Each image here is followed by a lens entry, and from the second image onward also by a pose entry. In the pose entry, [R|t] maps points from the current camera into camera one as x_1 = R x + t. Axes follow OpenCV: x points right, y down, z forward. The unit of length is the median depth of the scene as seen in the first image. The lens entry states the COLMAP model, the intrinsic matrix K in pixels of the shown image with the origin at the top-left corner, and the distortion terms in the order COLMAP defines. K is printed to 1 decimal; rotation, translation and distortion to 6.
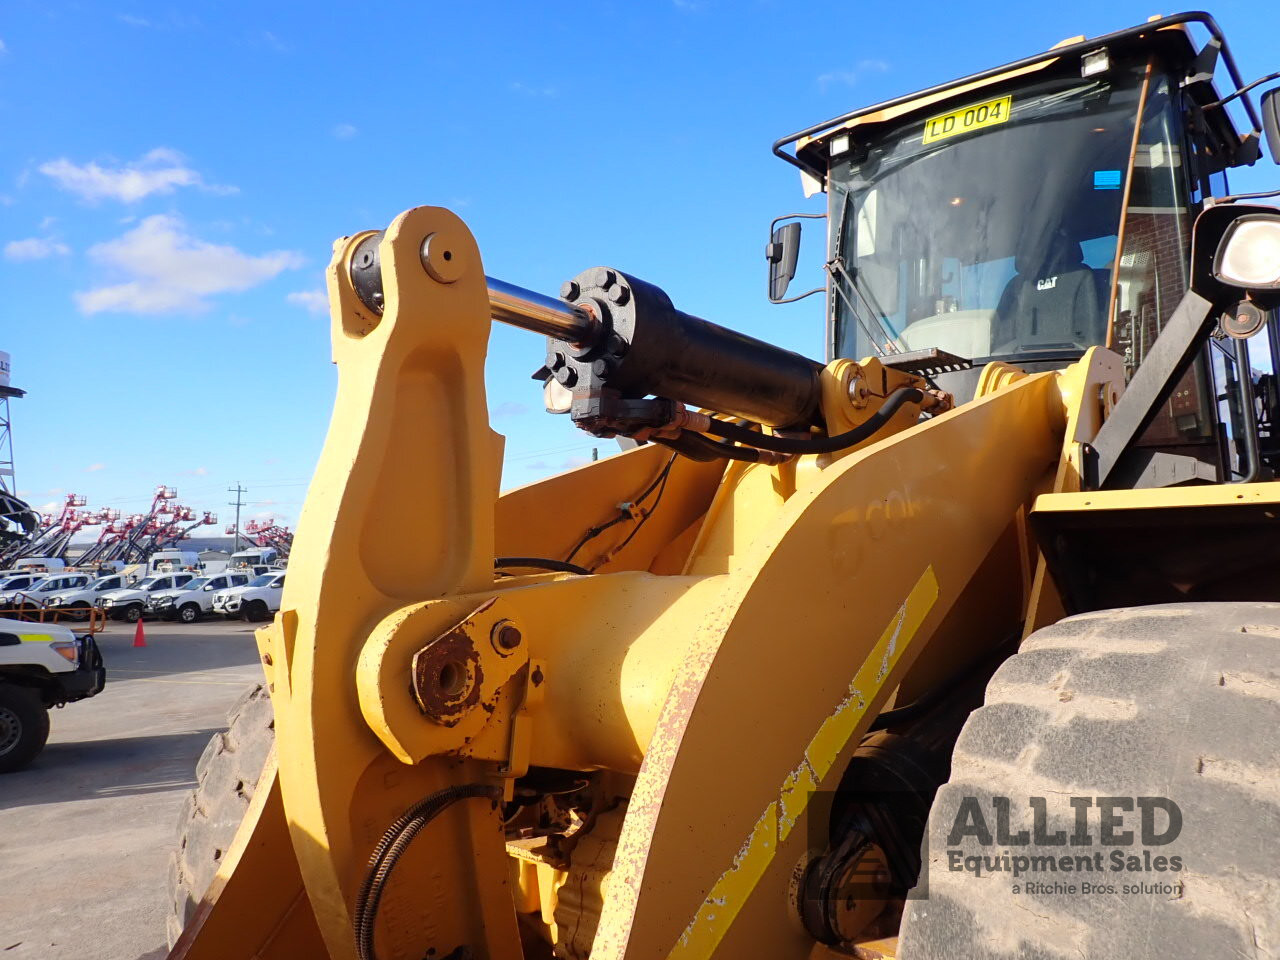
lens RADIAL K [[954.1, 0, 639.5], [0, 954.1, 488.2], [0, 0, 1]] dist [-0.005701, 0.002494]
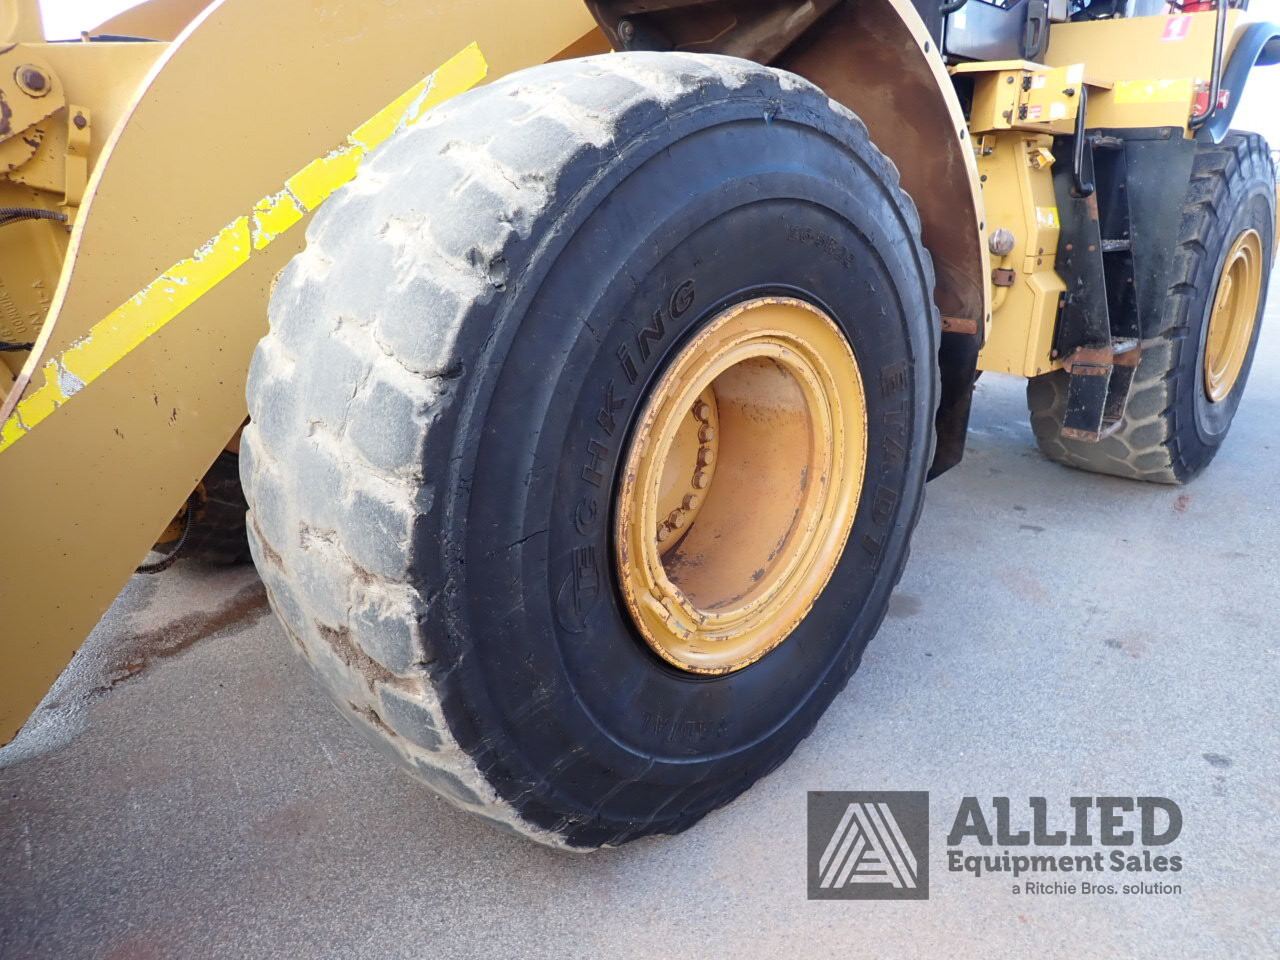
lens RADIAL K [[954.1, 0, 639.5], [0, 954.1, 488.2], [0, 0, 1]] dist [-0.005701, 0.002494]
pose [[0.999154, 0.028236, -0.029907, 0.693080], [-0.014411, 0.921362, 0.388440, 0.158515], [0.038523, -0.387680, 0.920989, -0.274438]]
